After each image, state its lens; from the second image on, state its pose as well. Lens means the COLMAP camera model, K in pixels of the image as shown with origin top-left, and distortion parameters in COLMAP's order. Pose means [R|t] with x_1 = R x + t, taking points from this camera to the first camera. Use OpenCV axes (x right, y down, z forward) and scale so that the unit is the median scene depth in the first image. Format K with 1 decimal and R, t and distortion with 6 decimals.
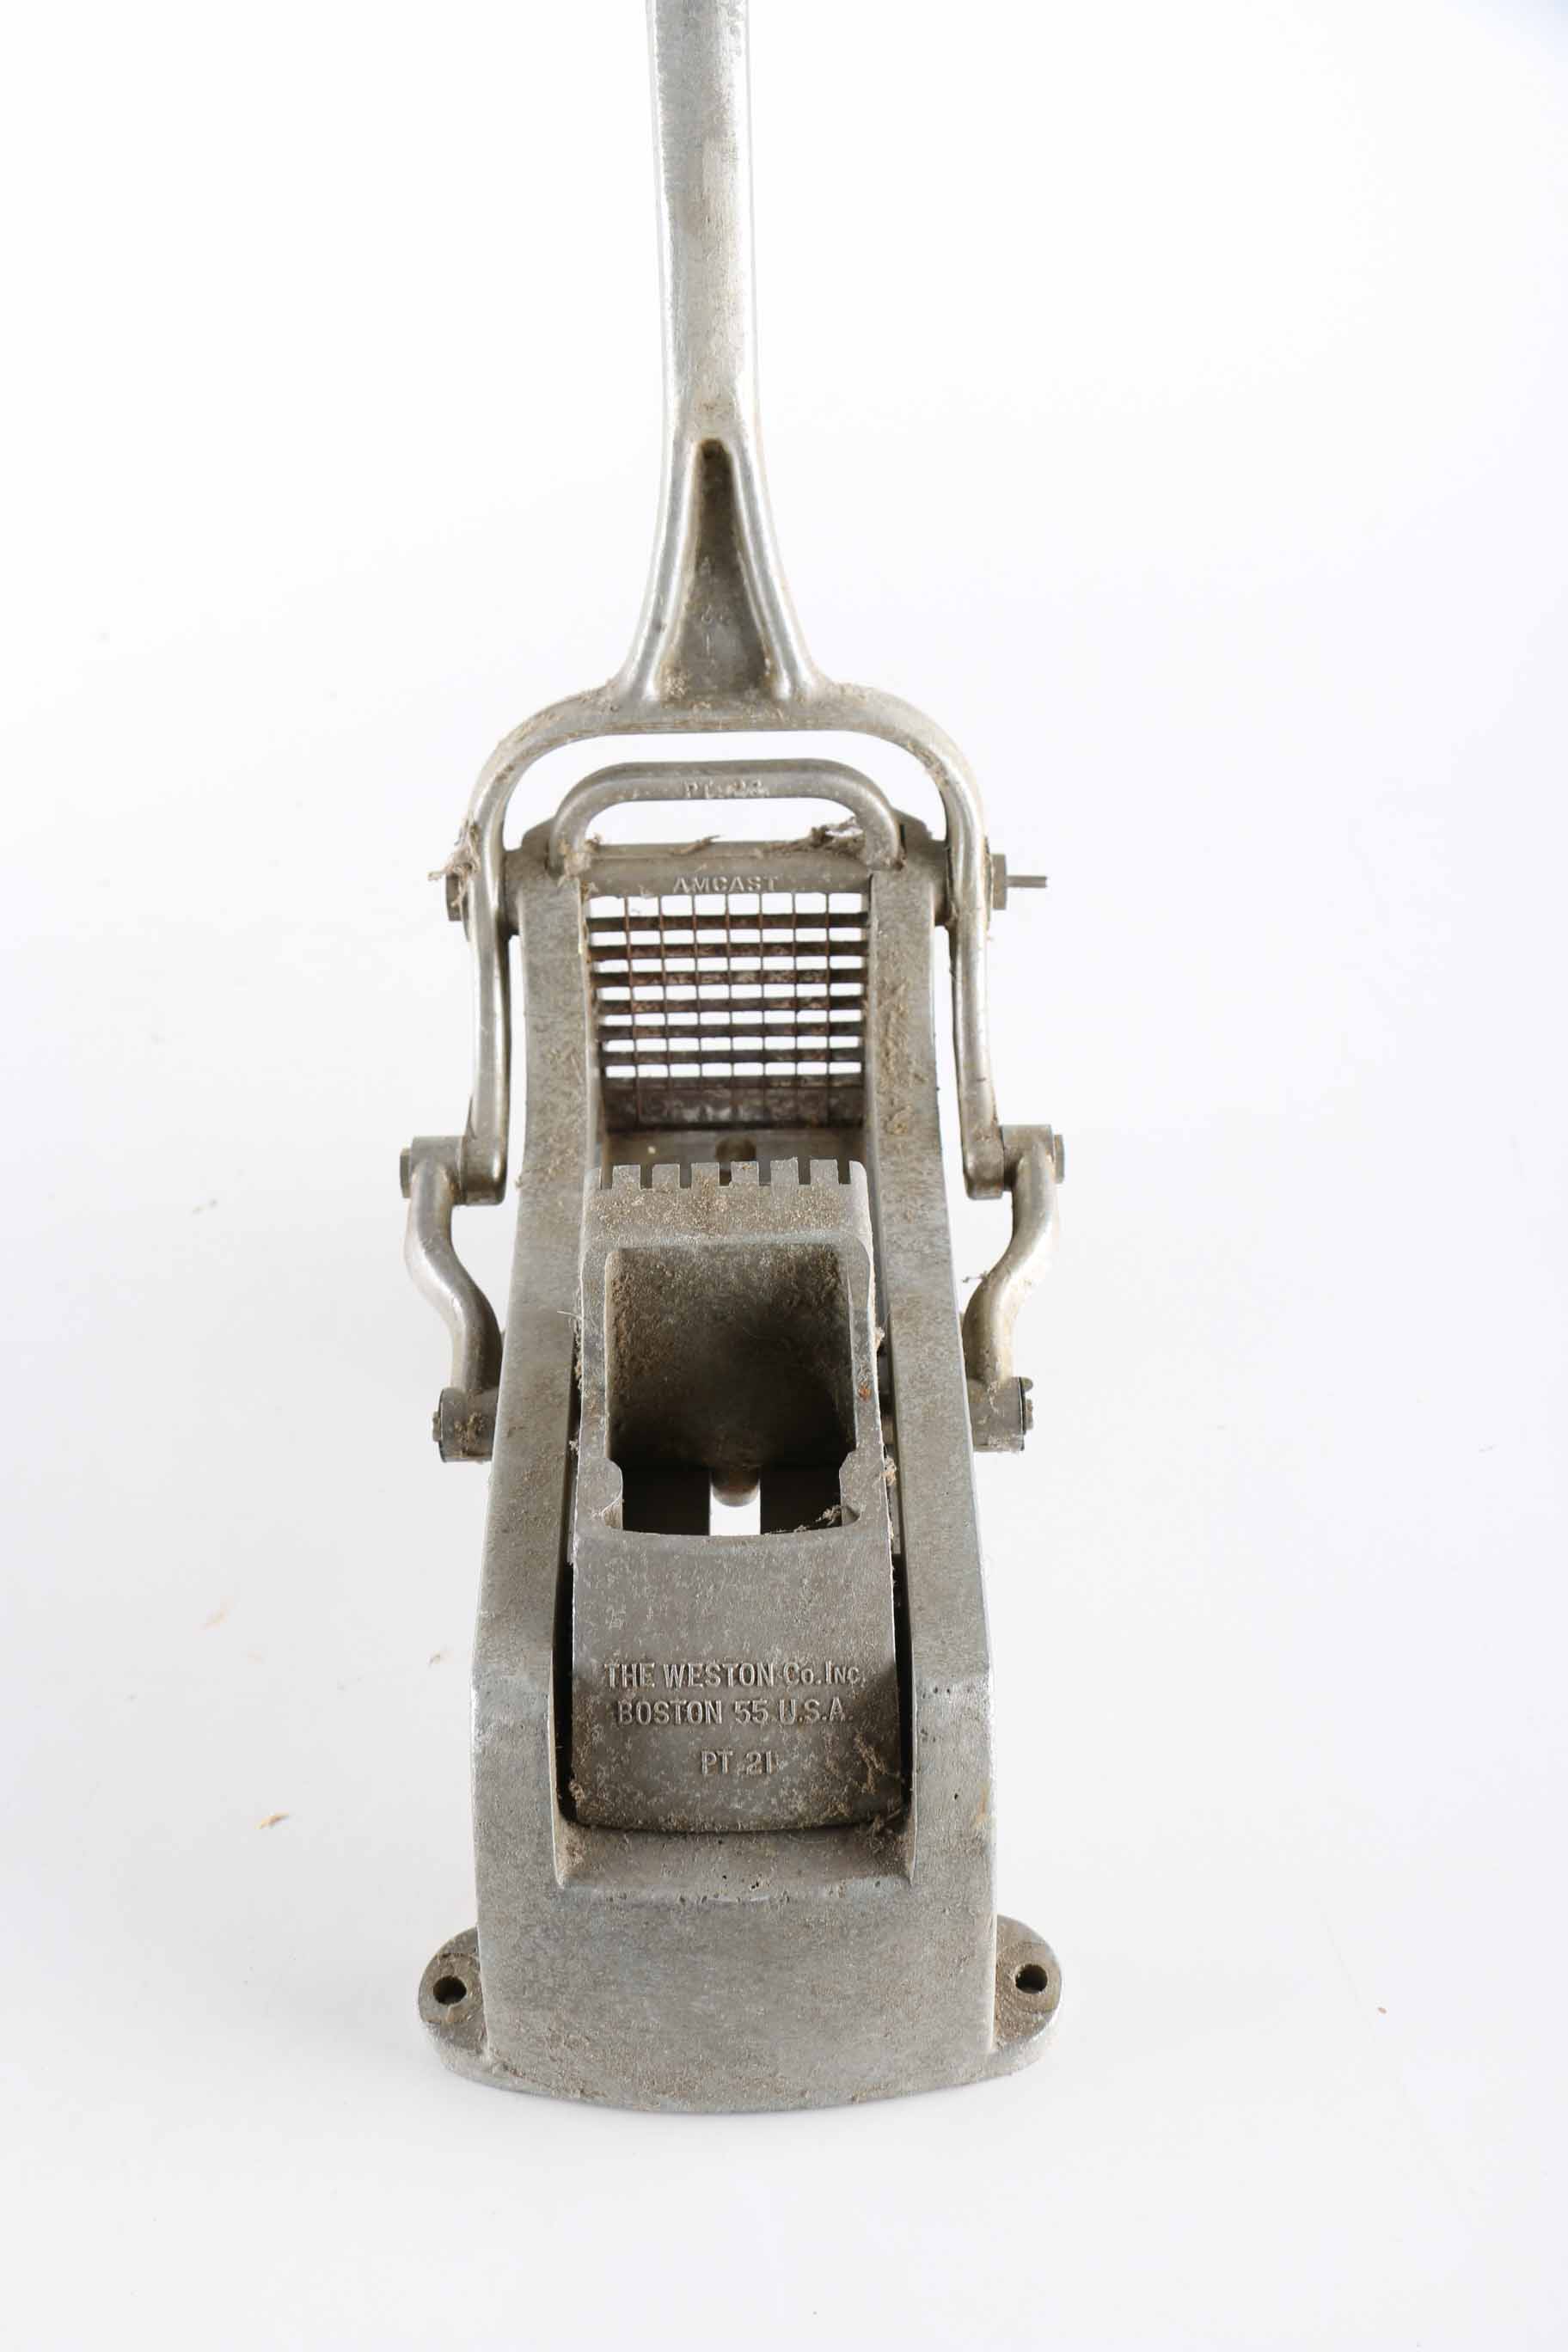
lens RADIAL K [[2478.1, 0, 783.2], [0, 2478.1, 1175.5], [0, 0, 1]] dist [-0.131376, 0.000000]
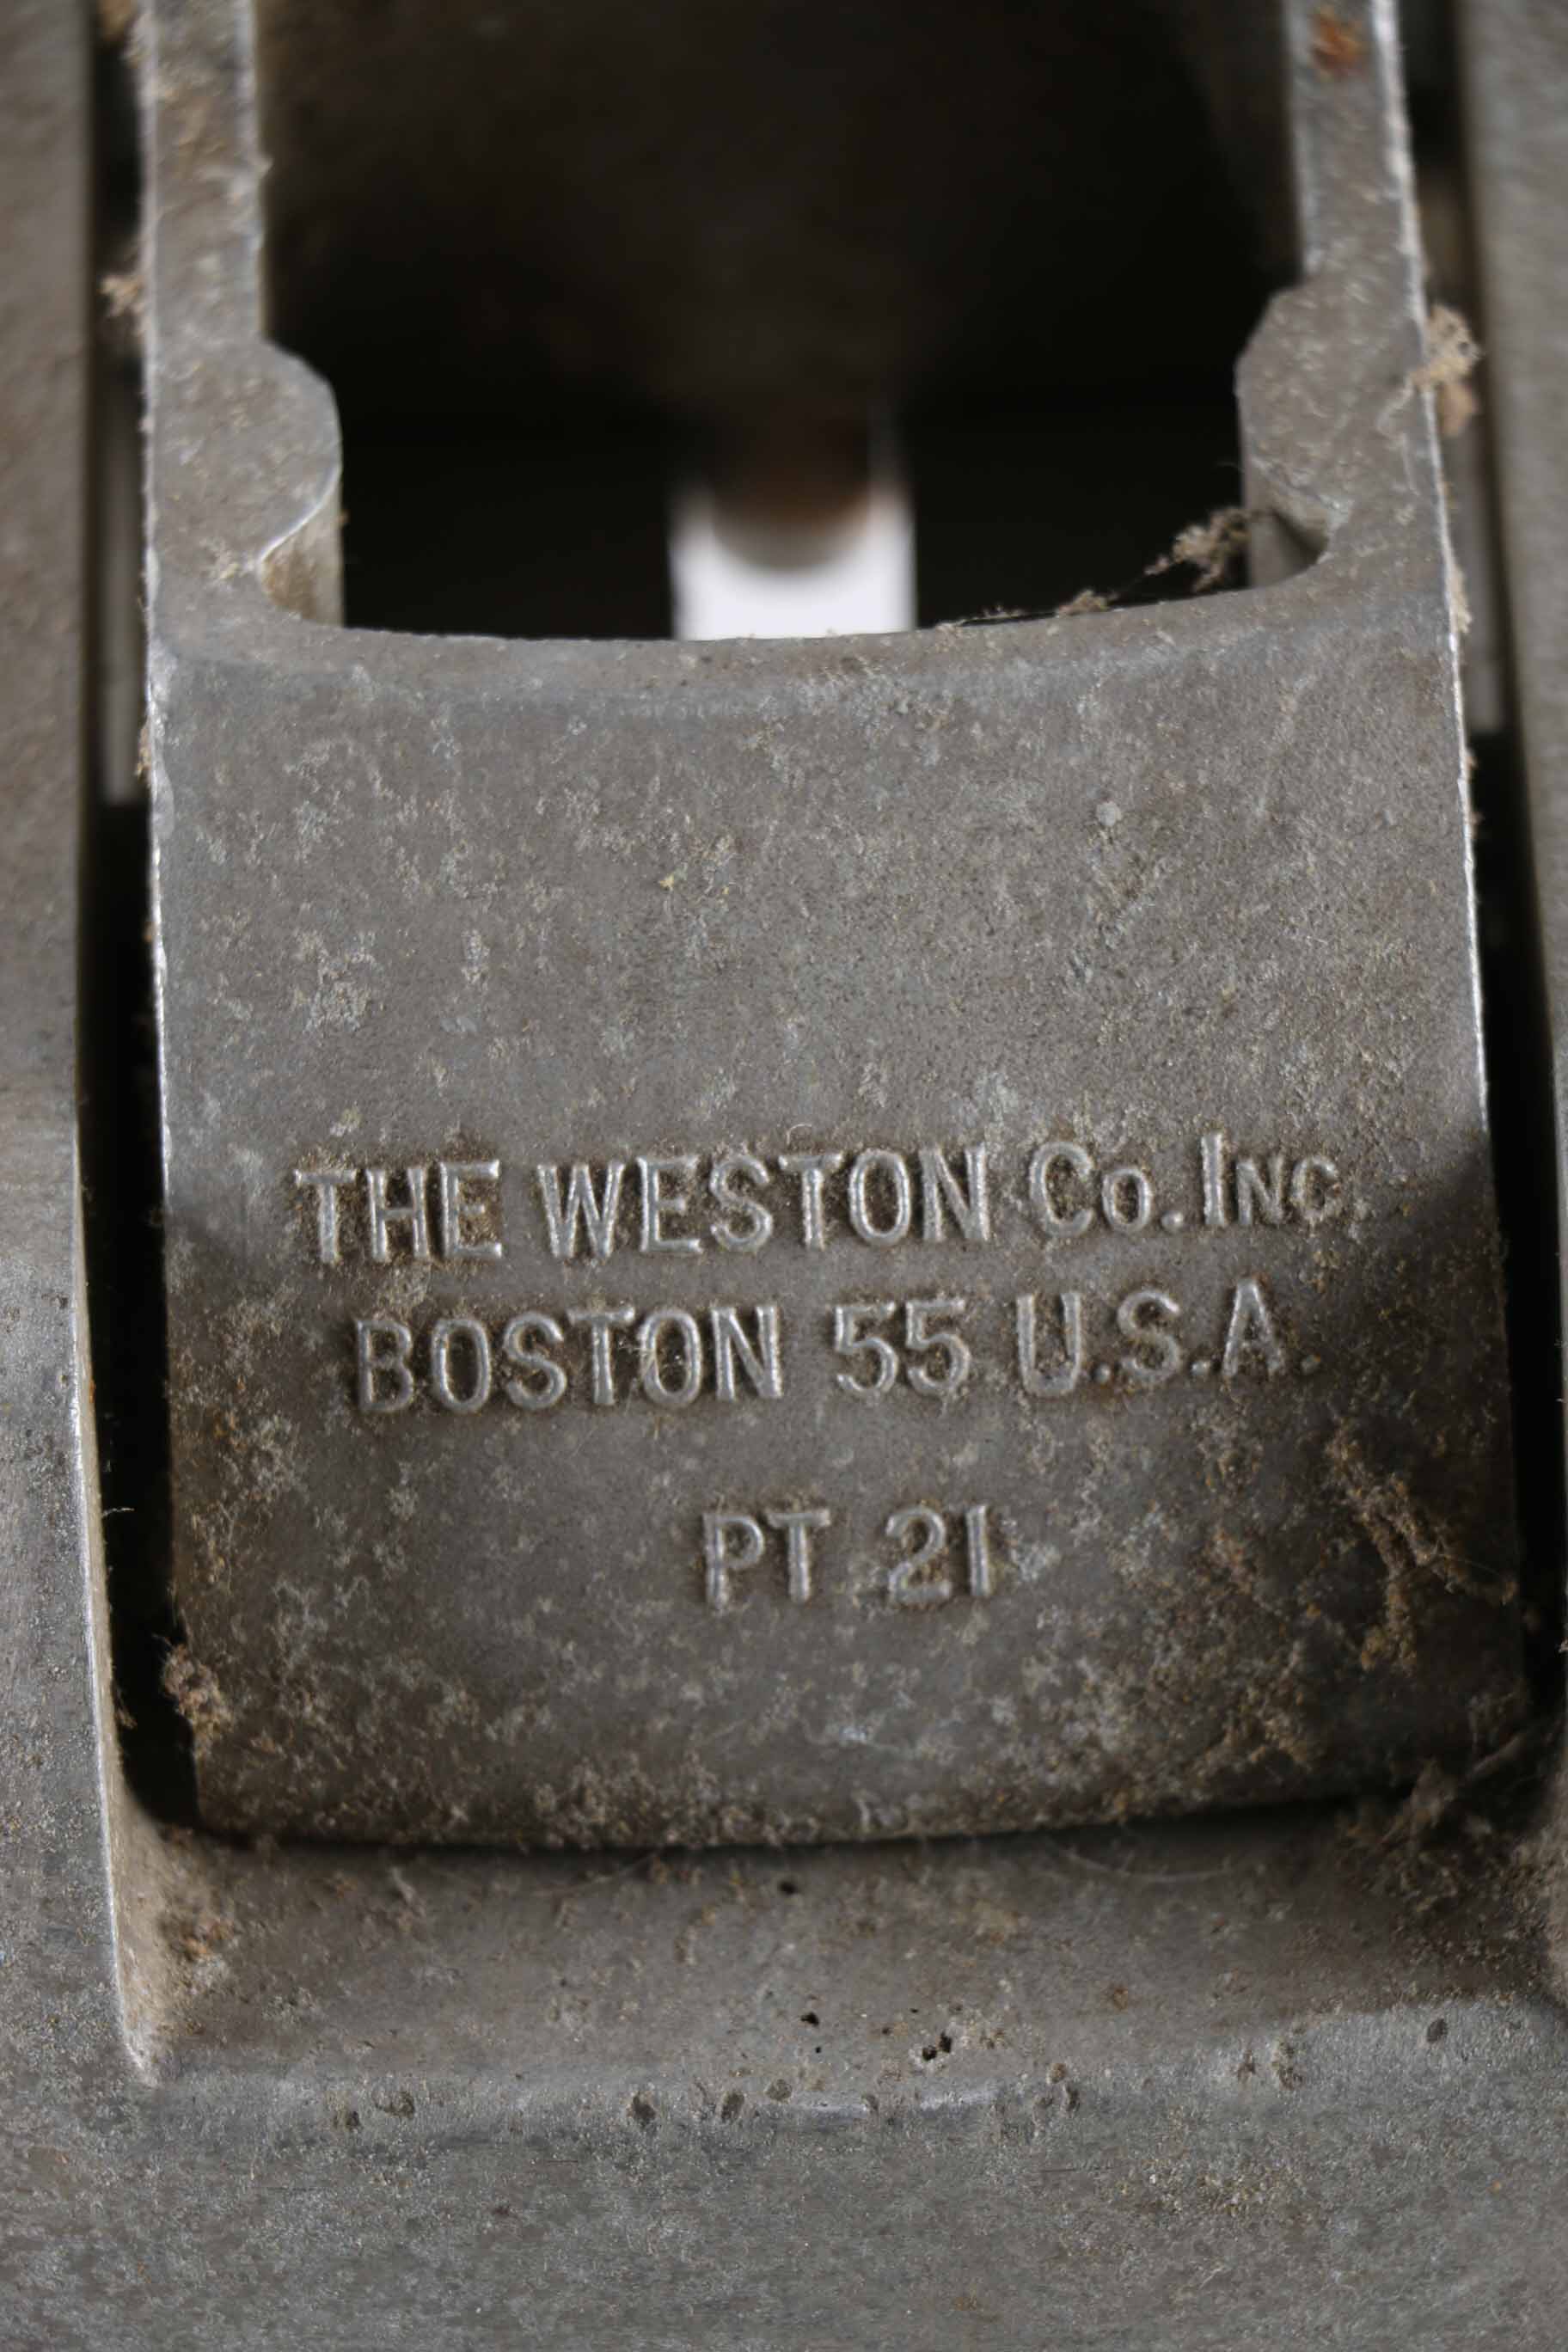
lens RADIAL K [[12787.7, 0, 783.4], [0, 12787.7, 1178.4], [0, 0, 1]] dist [0.767792, 0.000000]
pose [[0.999620, -0.025848, -0.009570, -0.012070], [0.026926, 0.989974, 0.138660, 0.024623], [0.005890, -0.138865, 0.990294, -0.255624]]
